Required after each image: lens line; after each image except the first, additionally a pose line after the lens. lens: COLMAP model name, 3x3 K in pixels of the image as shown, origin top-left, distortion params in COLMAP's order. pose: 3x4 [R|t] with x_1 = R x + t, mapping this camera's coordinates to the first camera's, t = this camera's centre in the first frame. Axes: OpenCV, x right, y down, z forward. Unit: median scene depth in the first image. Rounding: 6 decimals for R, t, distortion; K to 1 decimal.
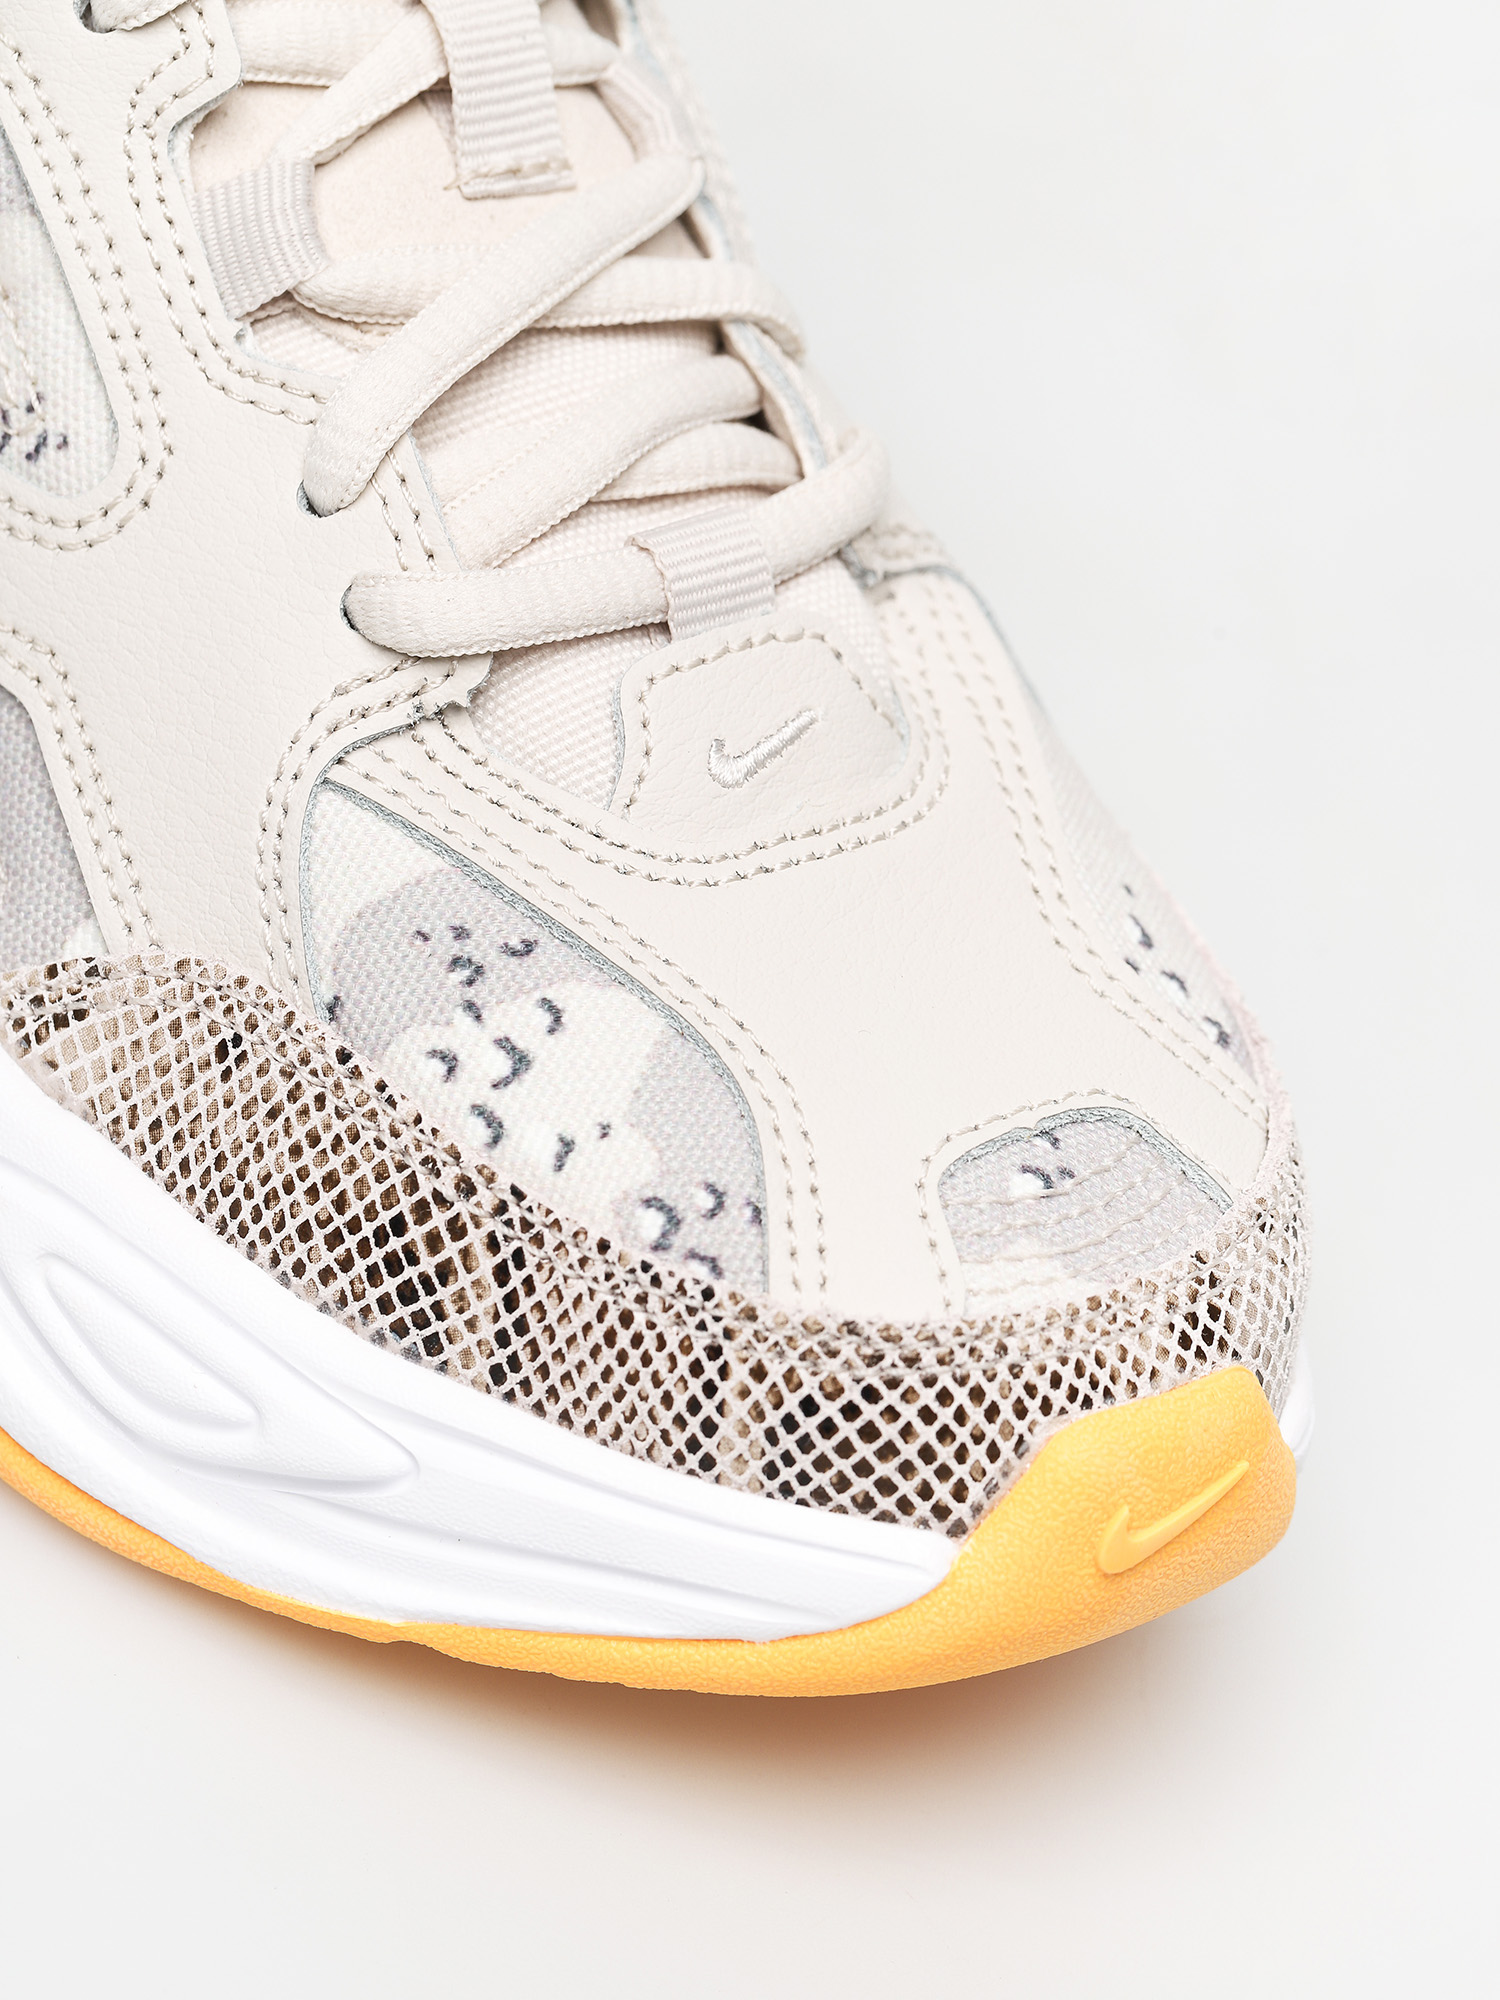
lens RADIAL K [[8448.4, 0, 747.0], [0, 8448.4, 1001.4], [0, 0, 1]] dist [-0.328734, 0.000000]
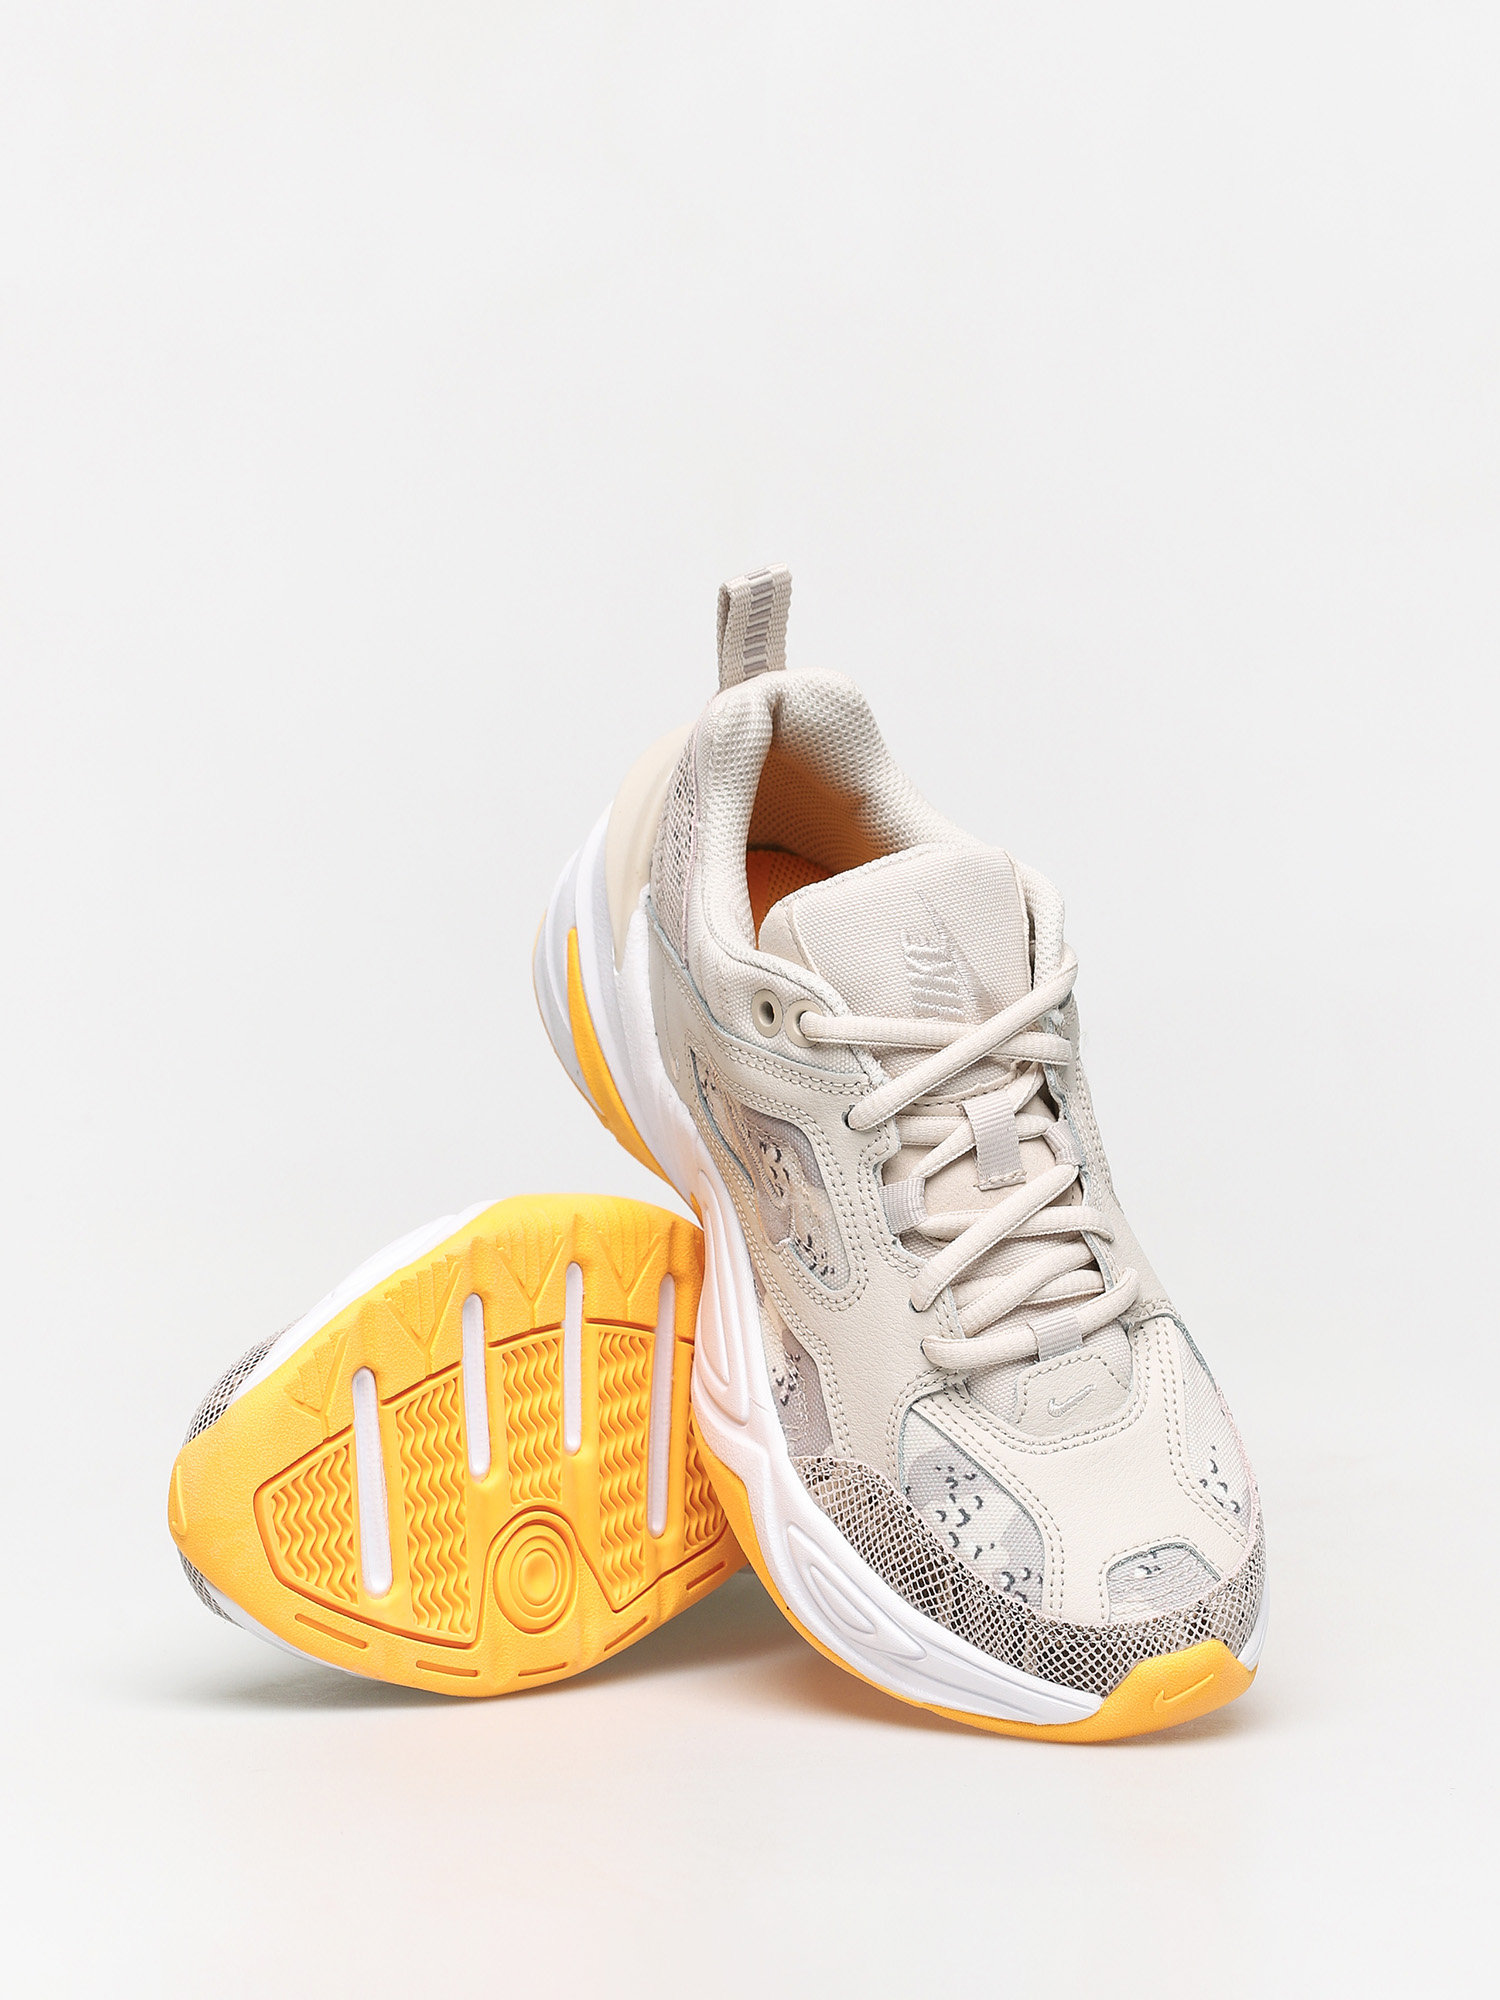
lens RADIAL K [[8448.4, 0, 750.7], [0, 8448.4, 999.8], [0, 0, 1]] dist [-0.328734, 0.000000]
pose [[0.970757, 0.067786, -0.230293, 0.546272], [-0.037992, 0.990597, 0.131433, -0.537552], [0.237037, -0.118840, 0.964204, -1.744091]]
